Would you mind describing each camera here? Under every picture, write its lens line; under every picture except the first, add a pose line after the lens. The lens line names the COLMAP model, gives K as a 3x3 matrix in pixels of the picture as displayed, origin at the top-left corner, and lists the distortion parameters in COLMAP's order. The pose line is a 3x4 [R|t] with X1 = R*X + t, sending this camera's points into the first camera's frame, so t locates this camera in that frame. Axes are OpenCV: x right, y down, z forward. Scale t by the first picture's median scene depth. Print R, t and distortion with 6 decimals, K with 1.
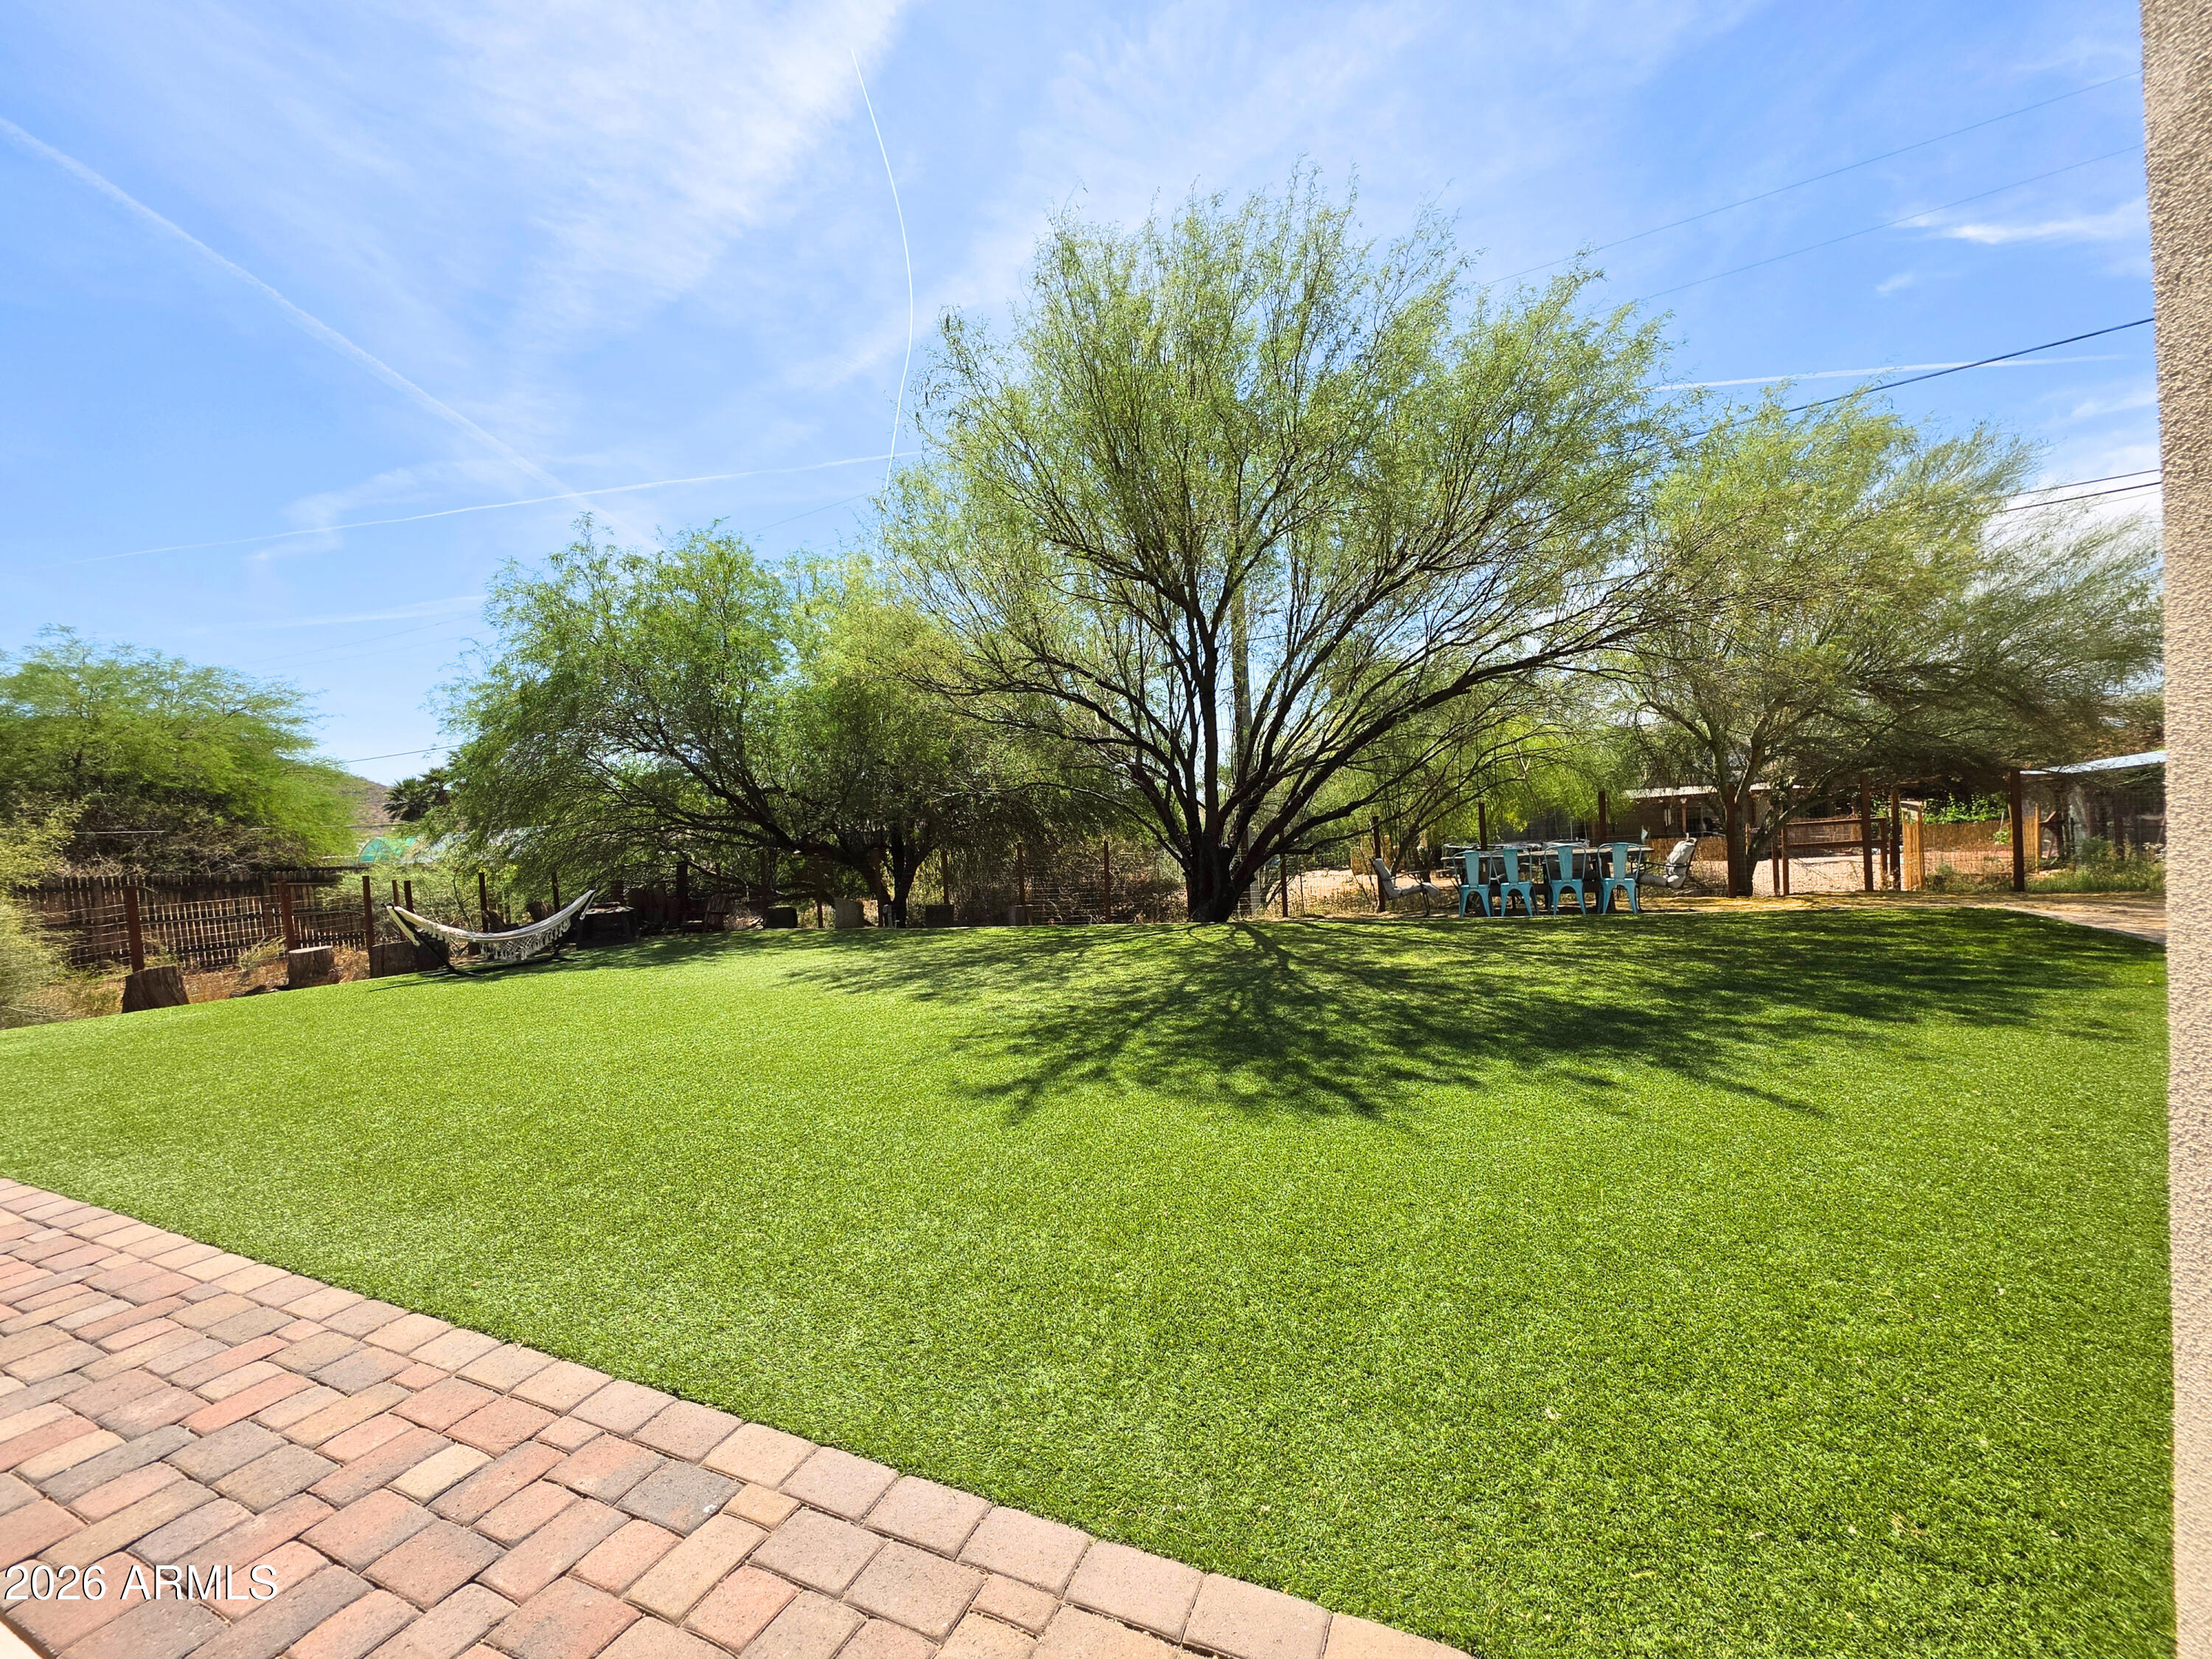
lens RADIAL K [[885.2, 0, 1102.6], [0, 885.2, 819.0], [0, 0, 1]] dist [0.001025, 0.000085]
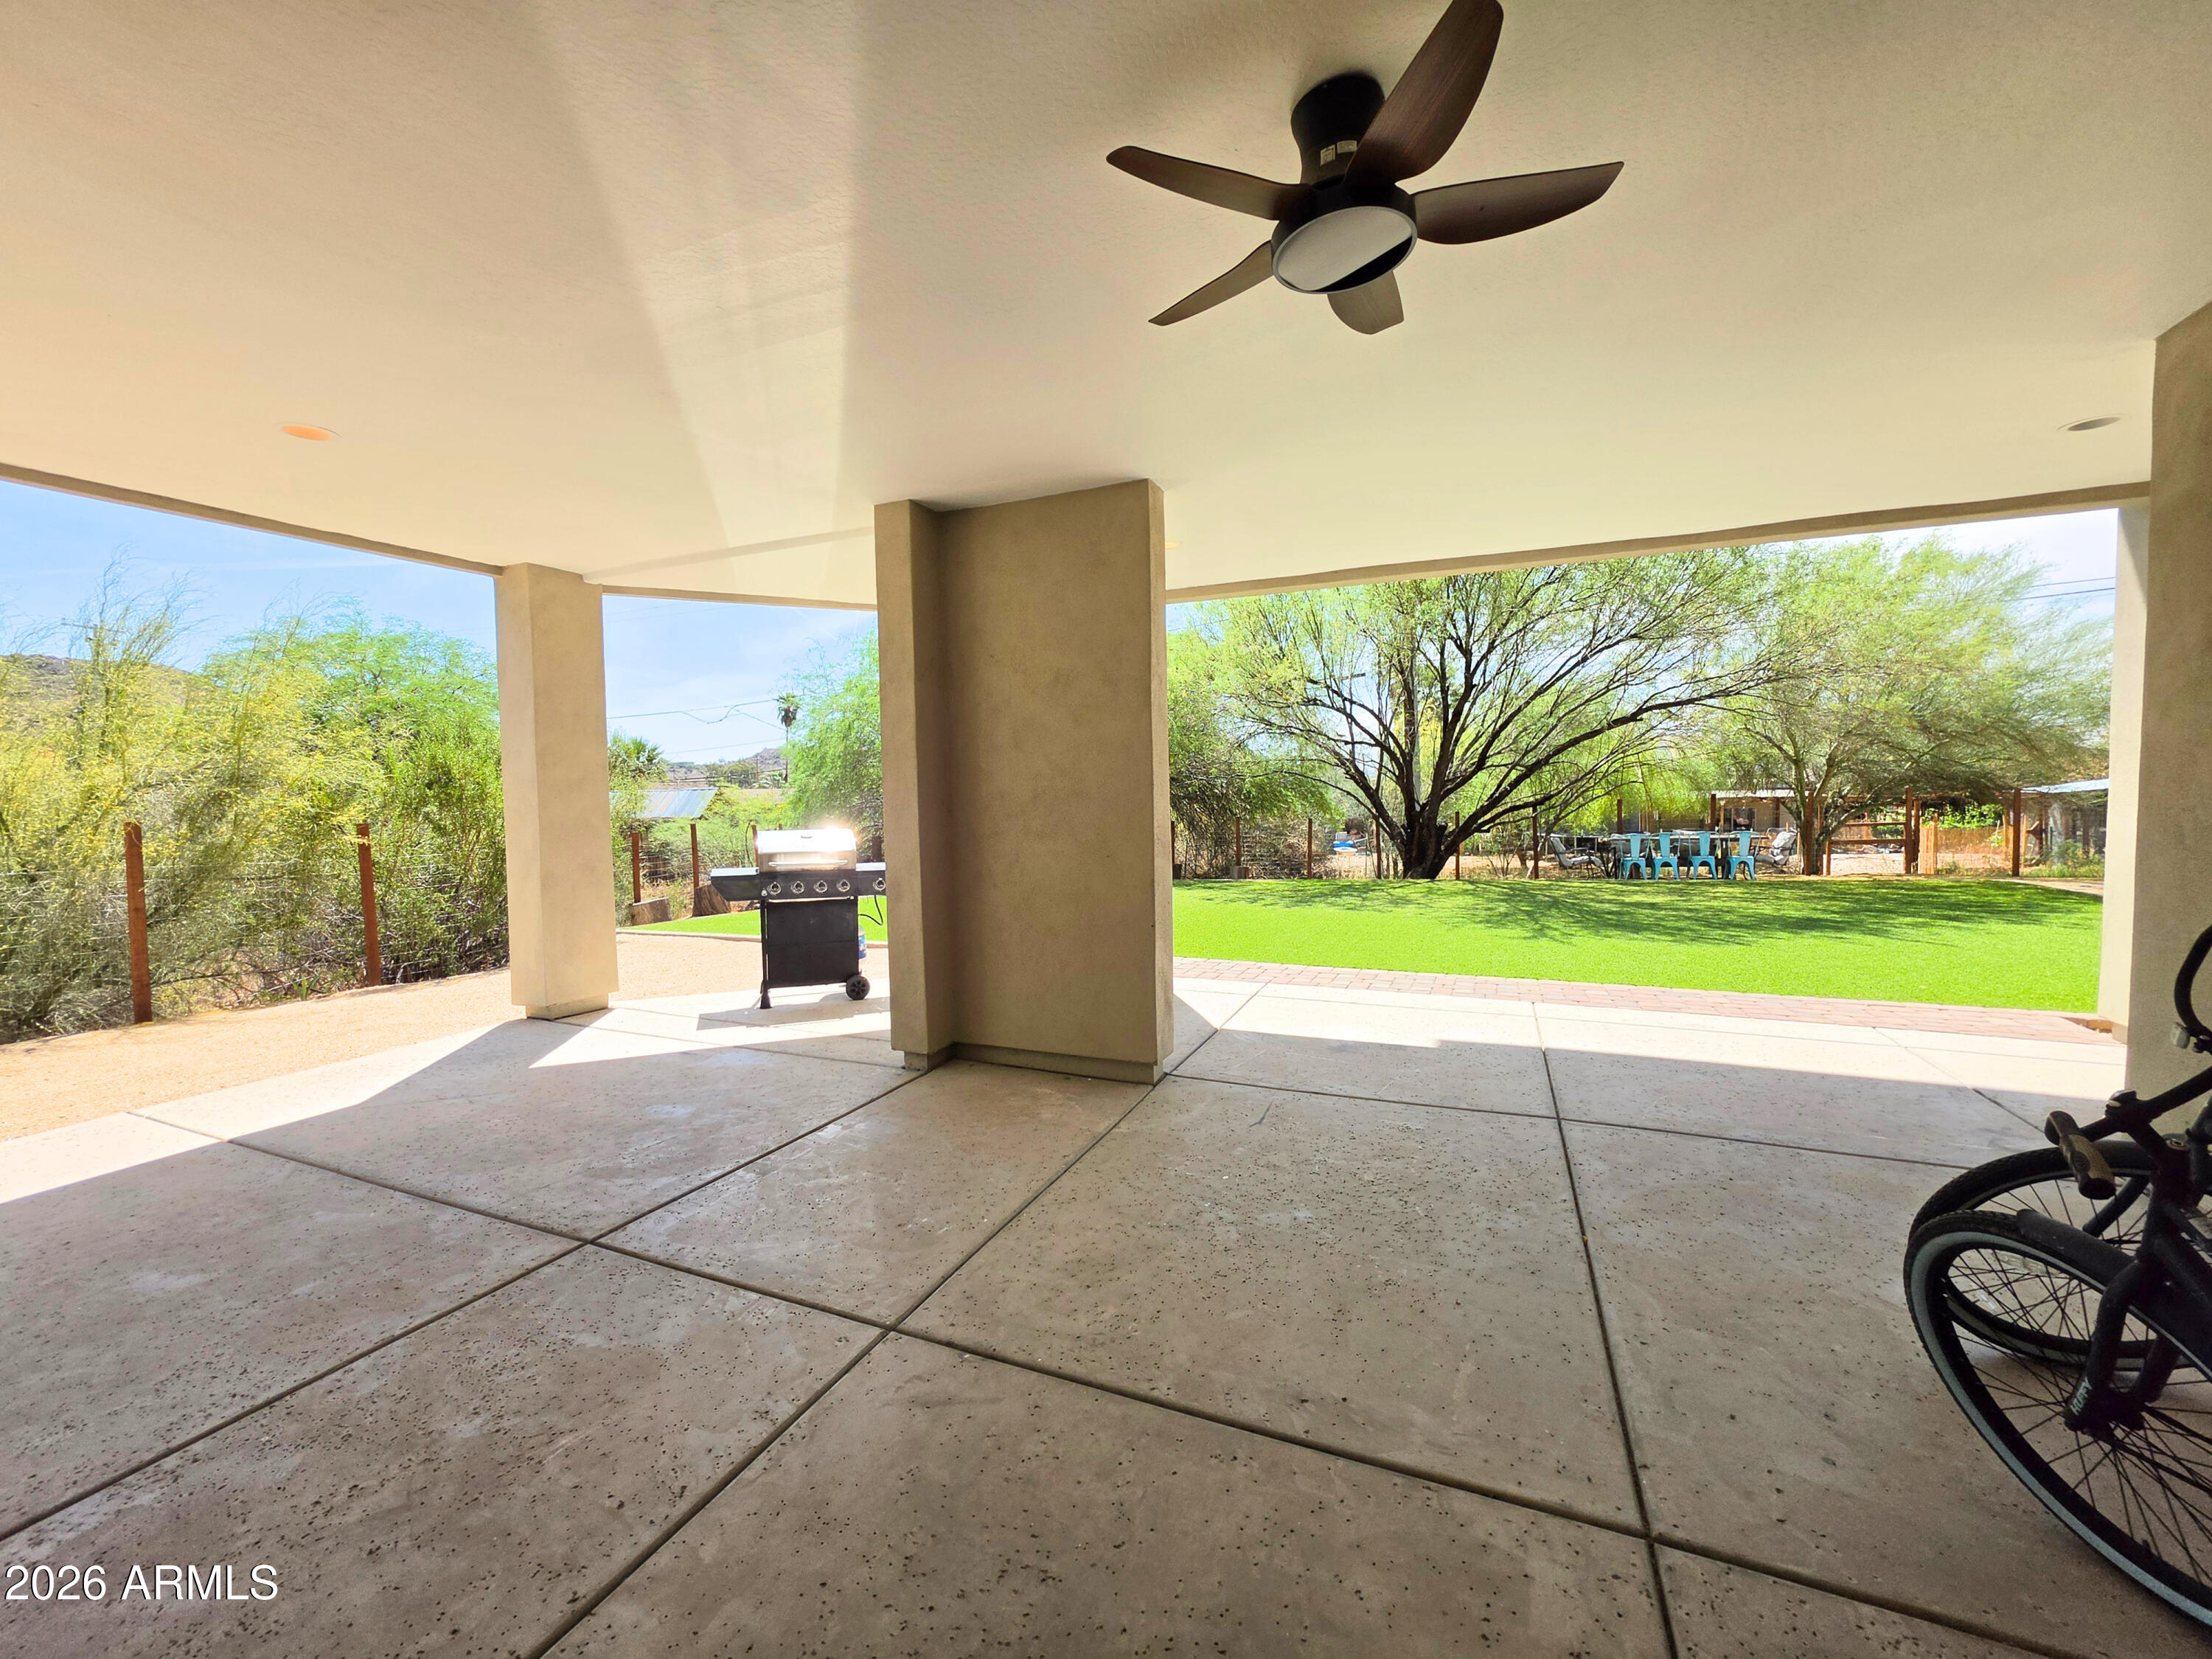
lens RADIAL K [[885.2, 0, 1100.0], [0, 885.2, 821.0], [0, 0, 1]] dist [0.001025, 0.000085]
pose [[0.999130, 0.037260, 0.018751, -0.411264], [-0.037726, 0.998971, 0.025166, 0.012244], [-0.017794, -0.025851, 0.999507, -0.348406]]
